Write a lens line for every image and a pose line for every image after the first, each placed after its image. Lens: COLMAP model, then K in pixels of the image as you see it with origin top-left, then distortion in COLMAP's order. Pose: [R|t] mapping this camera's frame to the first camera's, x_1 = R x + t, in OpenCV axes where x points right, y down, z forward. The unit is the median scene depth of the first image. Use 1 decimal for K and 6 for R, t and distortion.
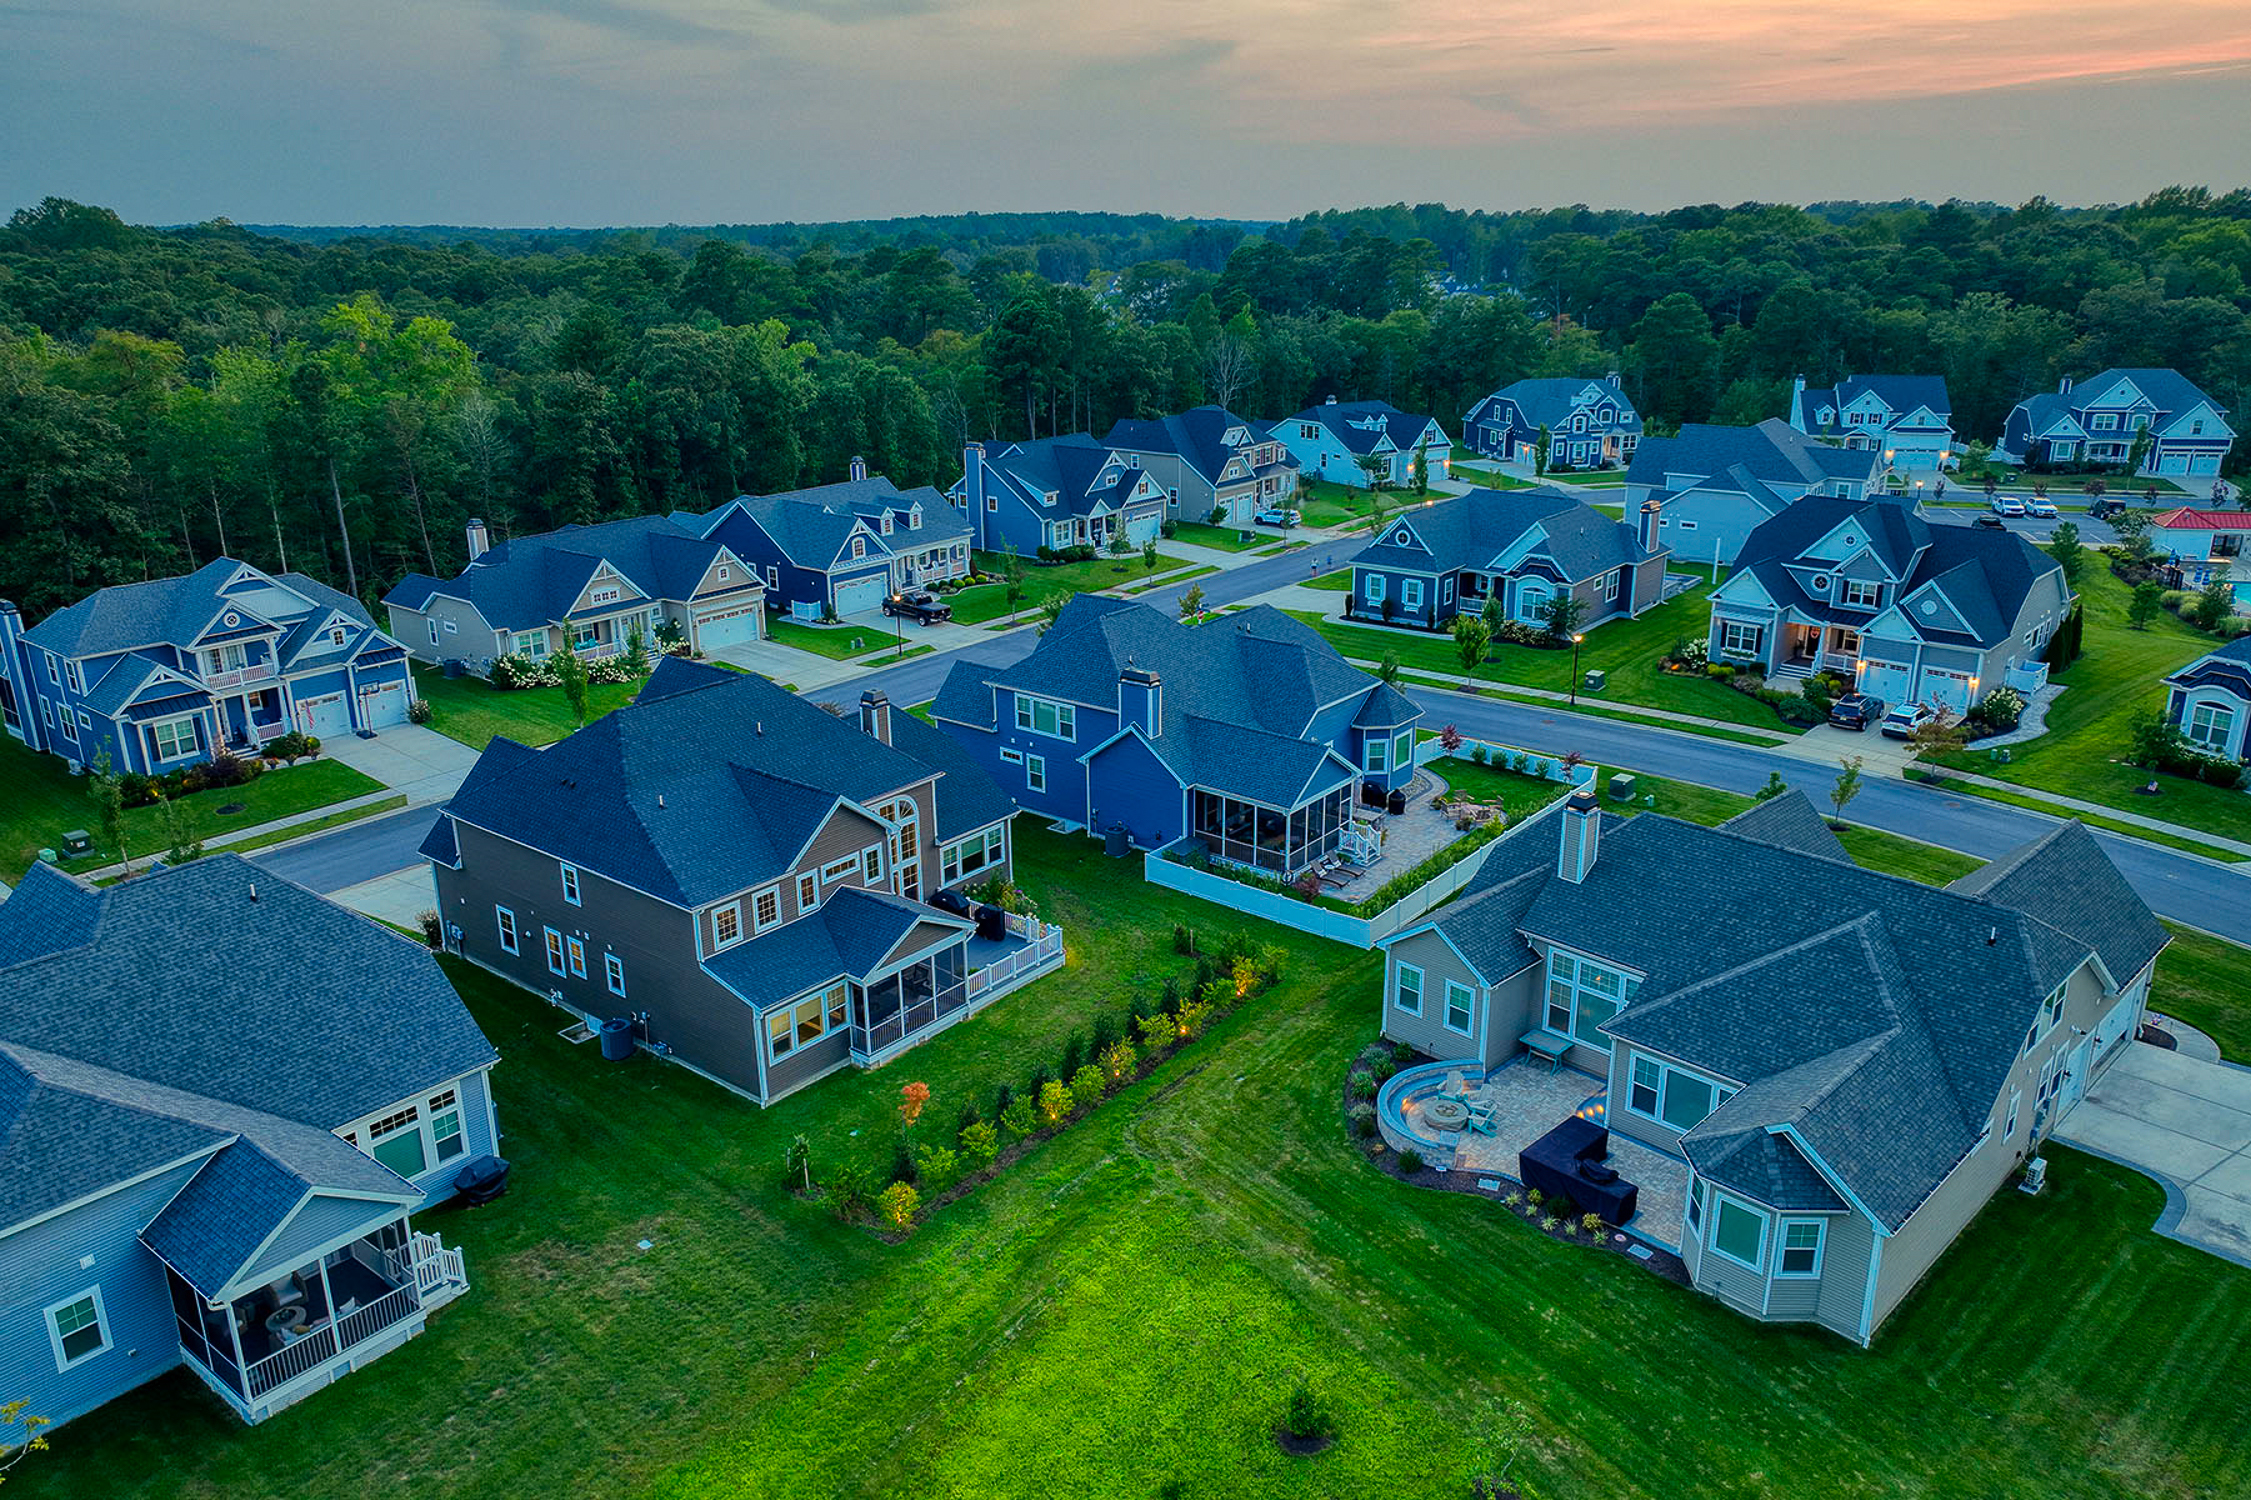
lens RADIAL K [[1579.0, 0, 1133.1], [0, 1579.0, 739.6], [0, 0, 1]] dist [-0.003866, 0.016818]
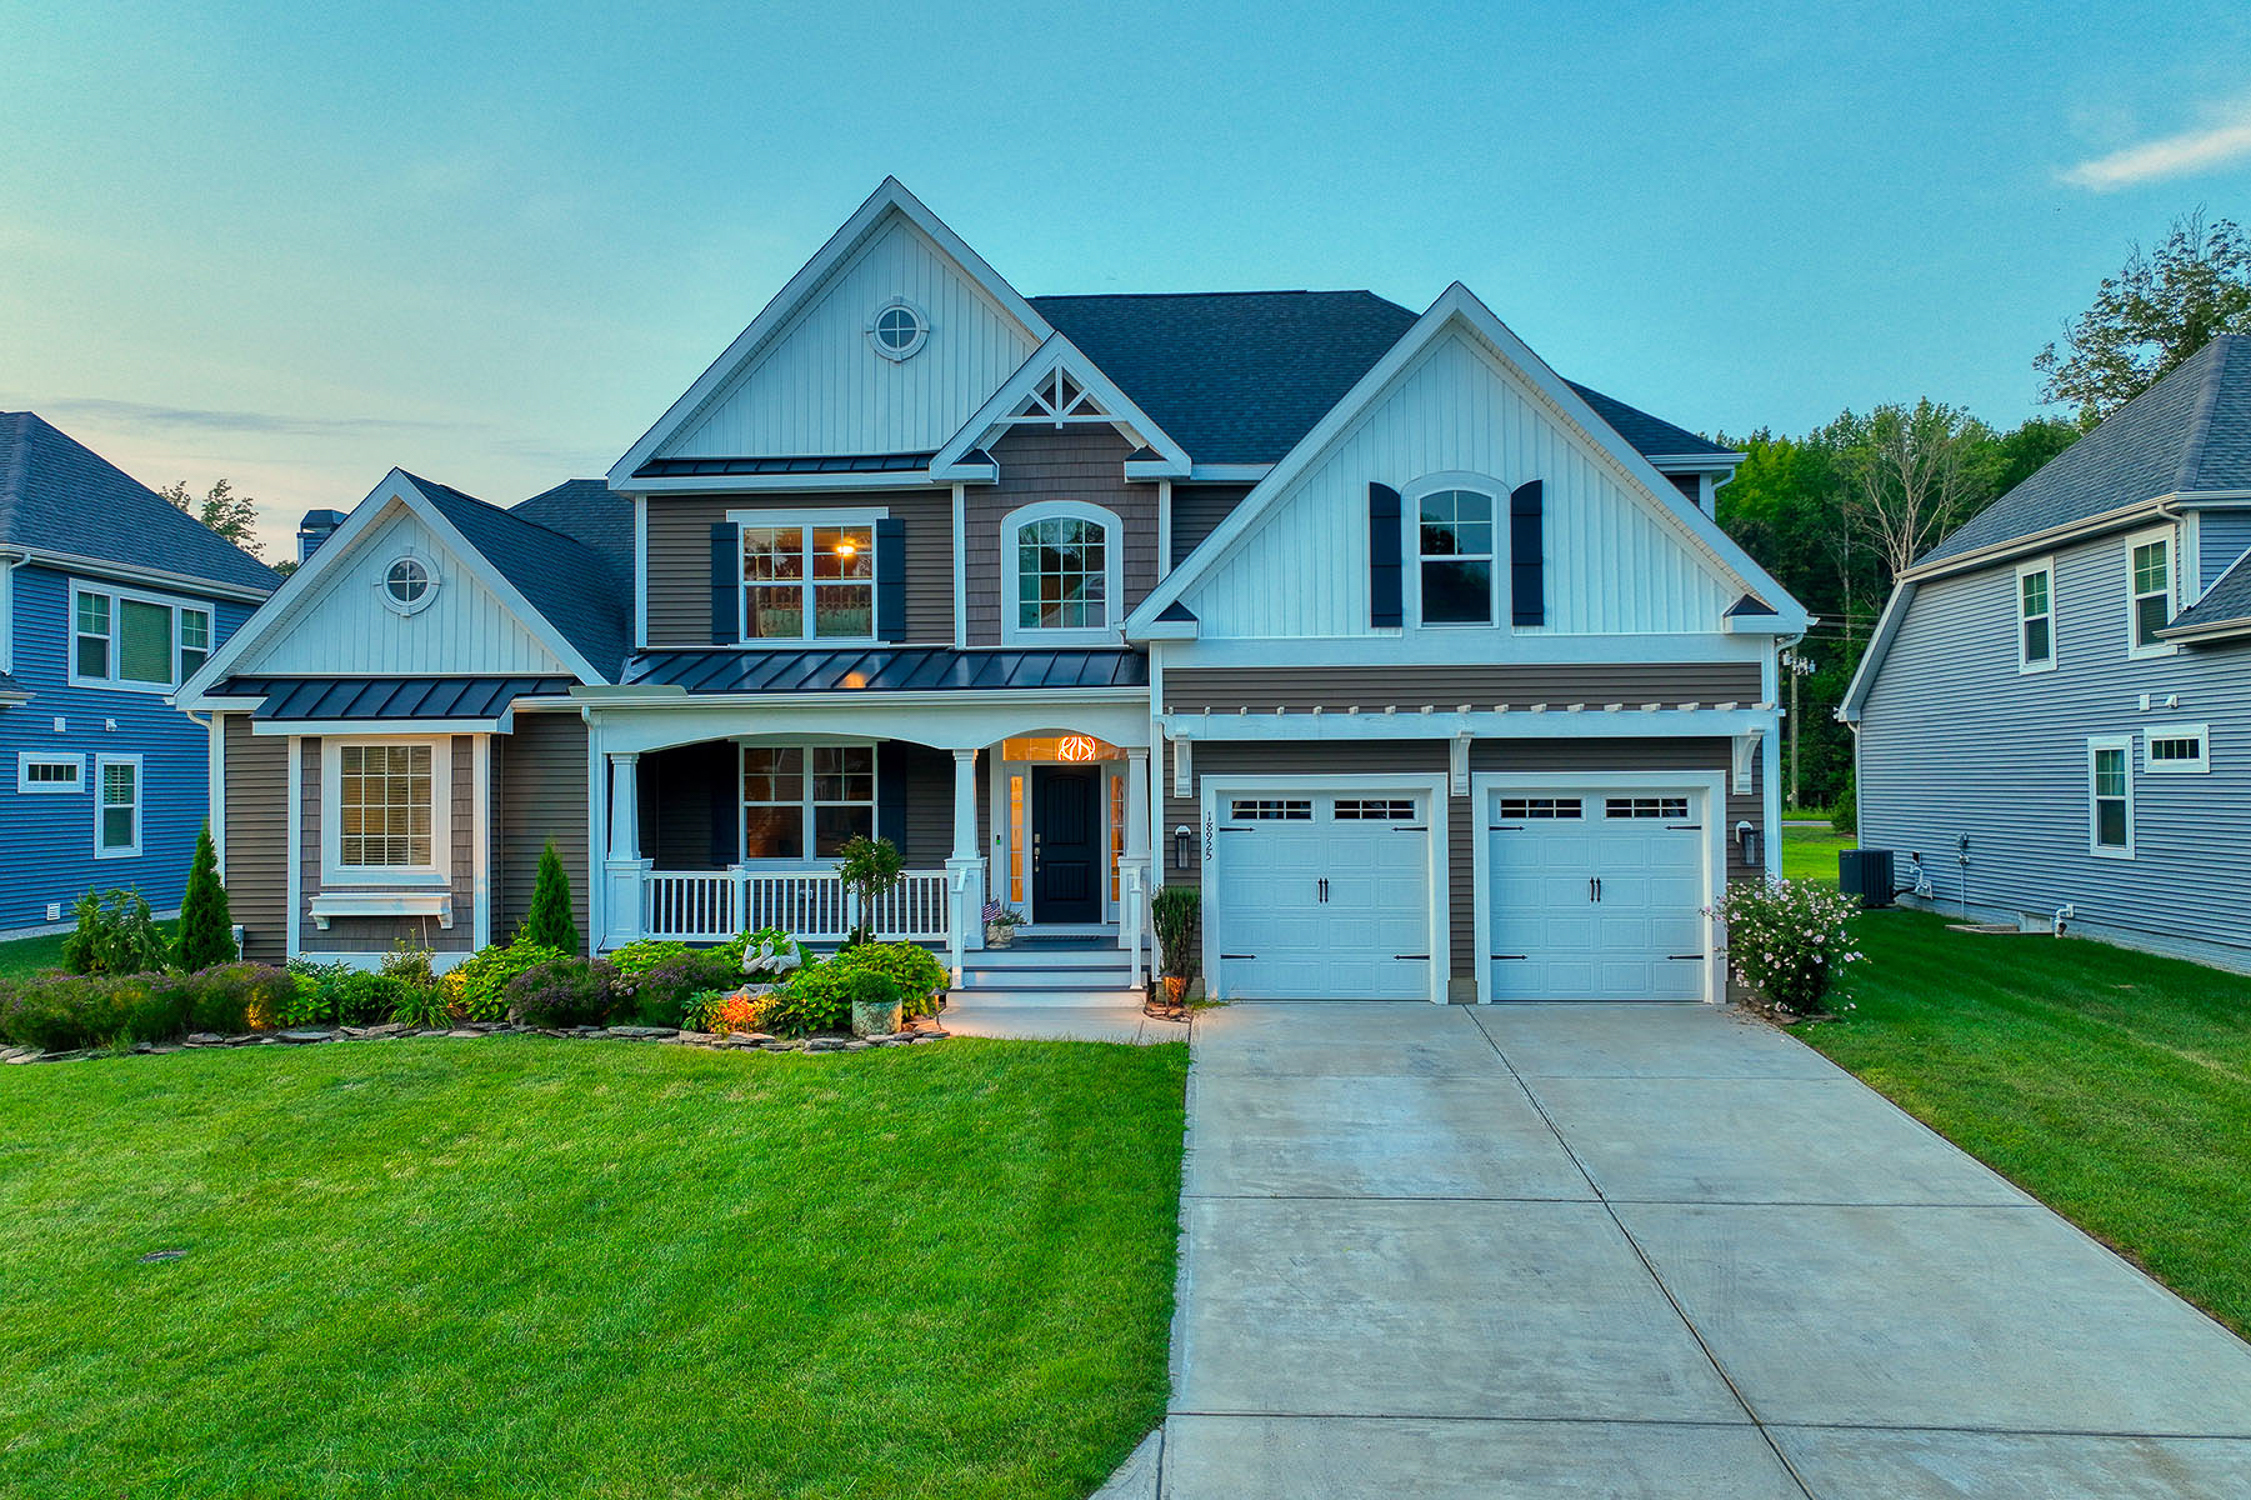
lens RADIAL K [[1579.0, 0, 1133.4], [0, 1579.0, 749.5], [0, 0, 1]] dist [-0.003866, 0.016818]
pose [[-0.576647, 0.030040, 0.816441, -0.598228], [0.263607, 0.952718, 0.151130, 0.018762], [-0.773298, 0.302369, -0.557300, 1.230323]]
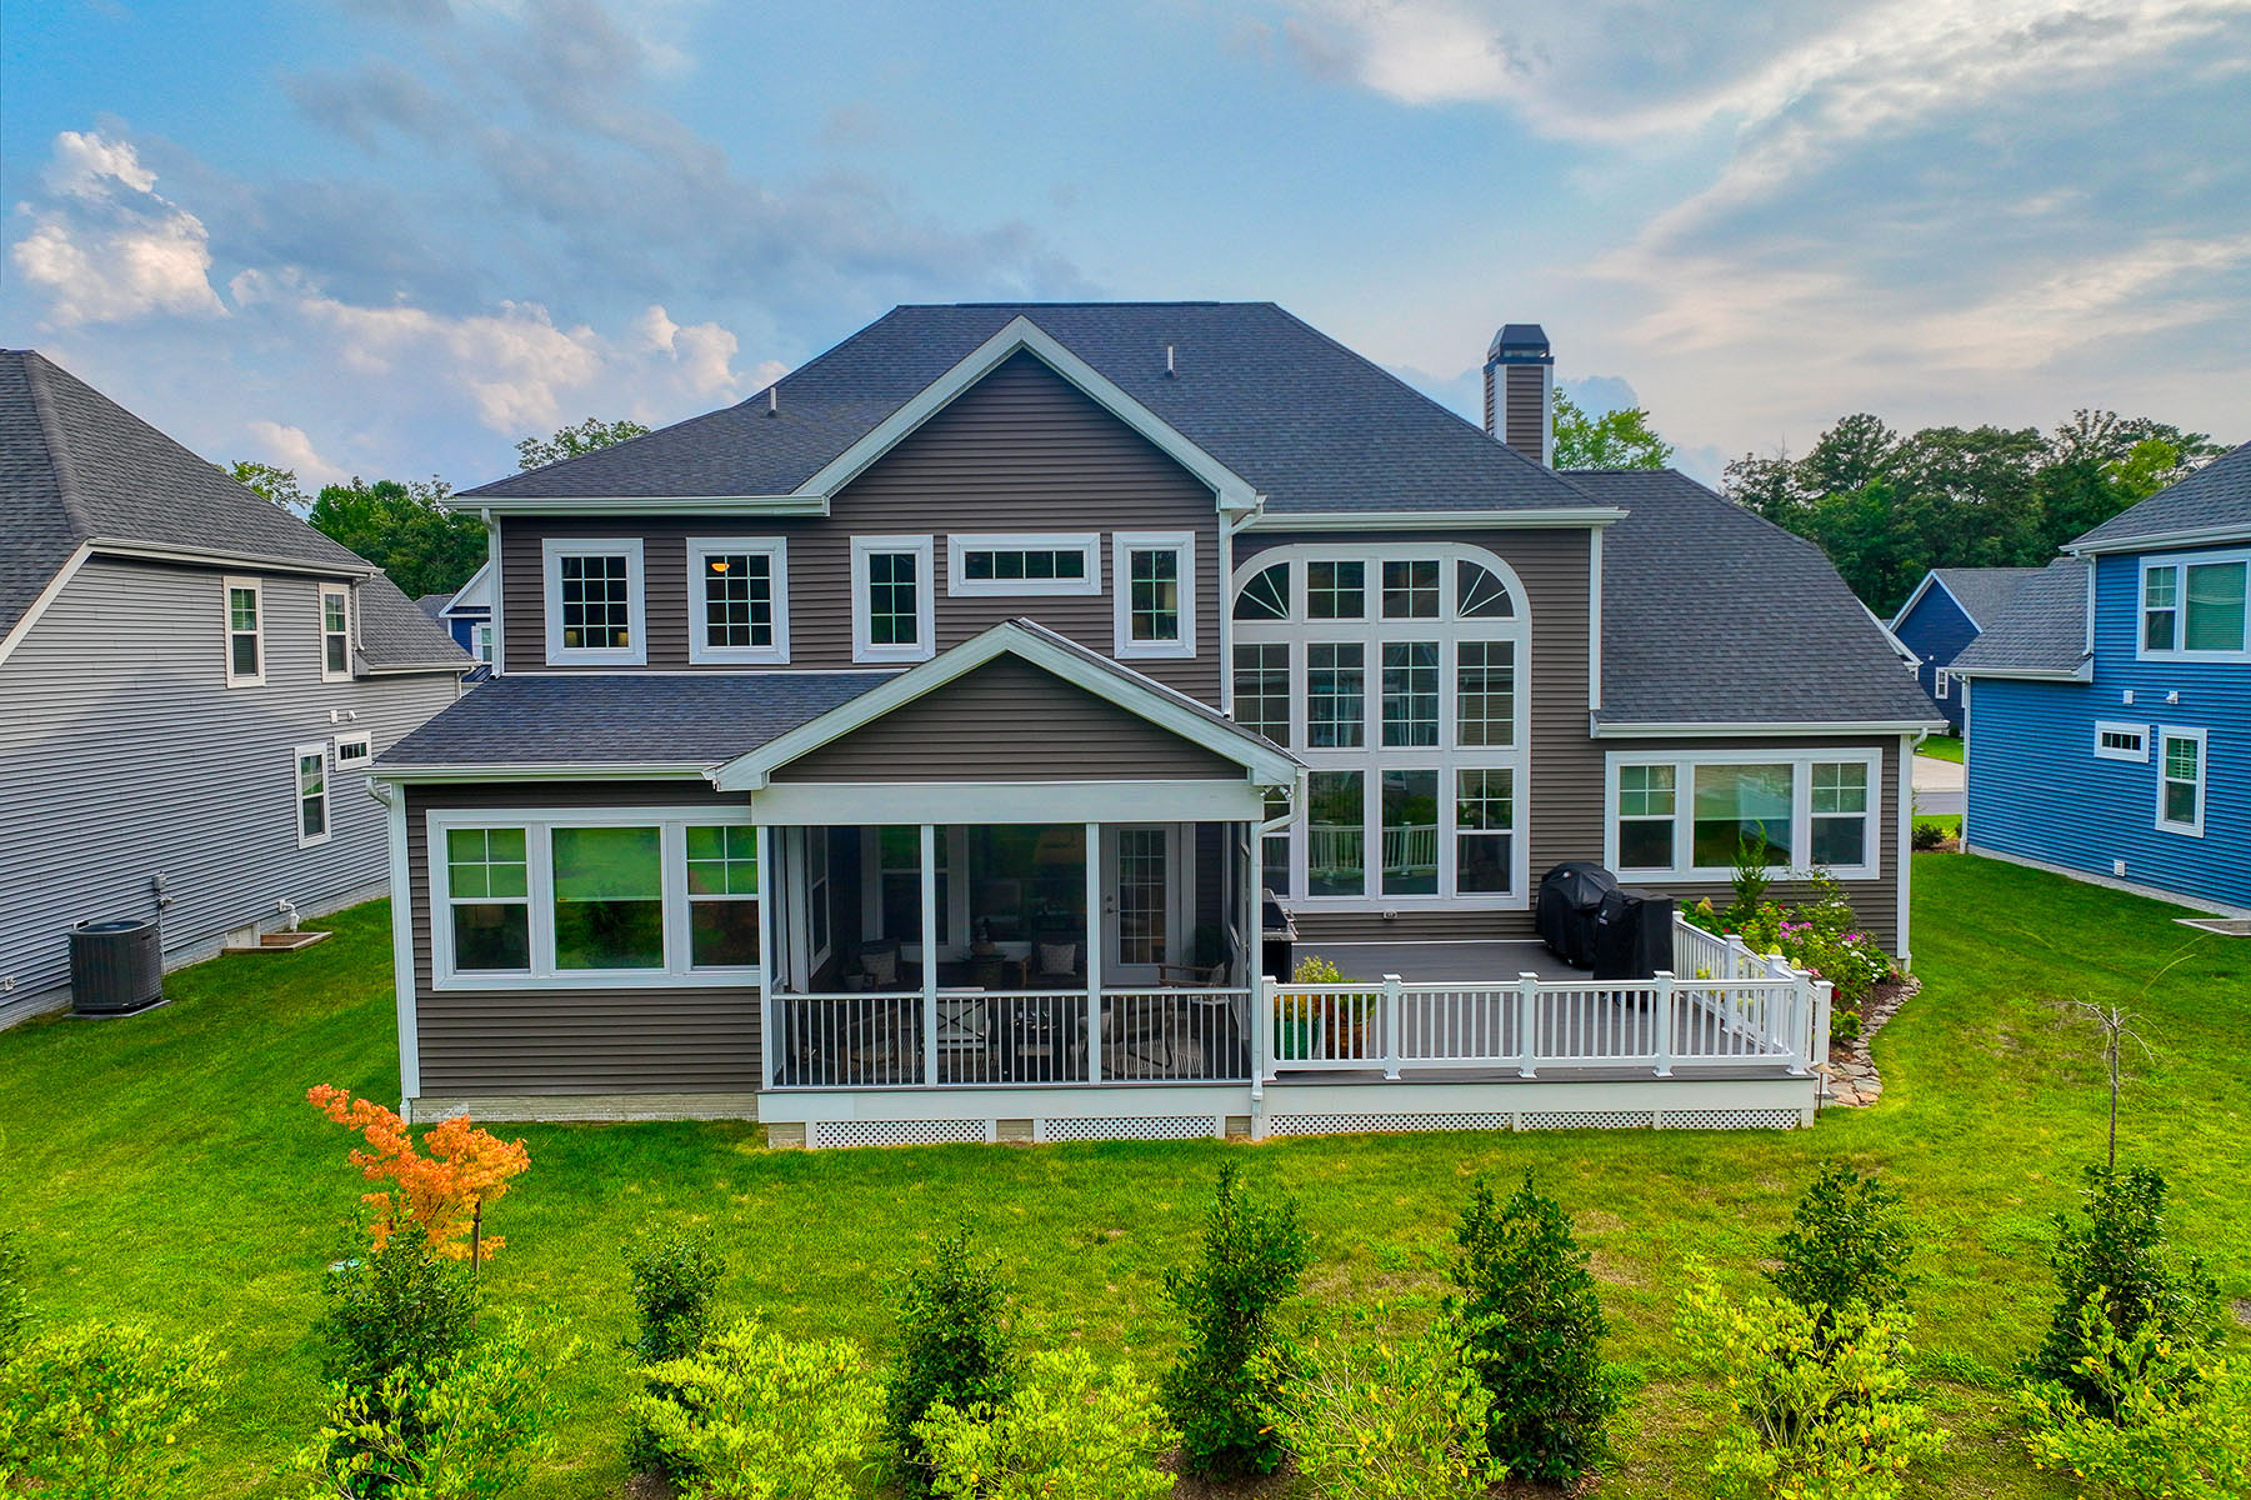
lens RADIAL K [[1579.0, 0, 1129.8], [0, 1579.0, 746.3], [0, 0, 1]] dist [-0.003866, 0.016818]
pose [[0.634160, 0.054795, -0.771258, 0.075186], [-0.233144, 0.964610, -0.123169, 0.136157], [0.737214, 0.257923, 0.624492, 0.727553]]
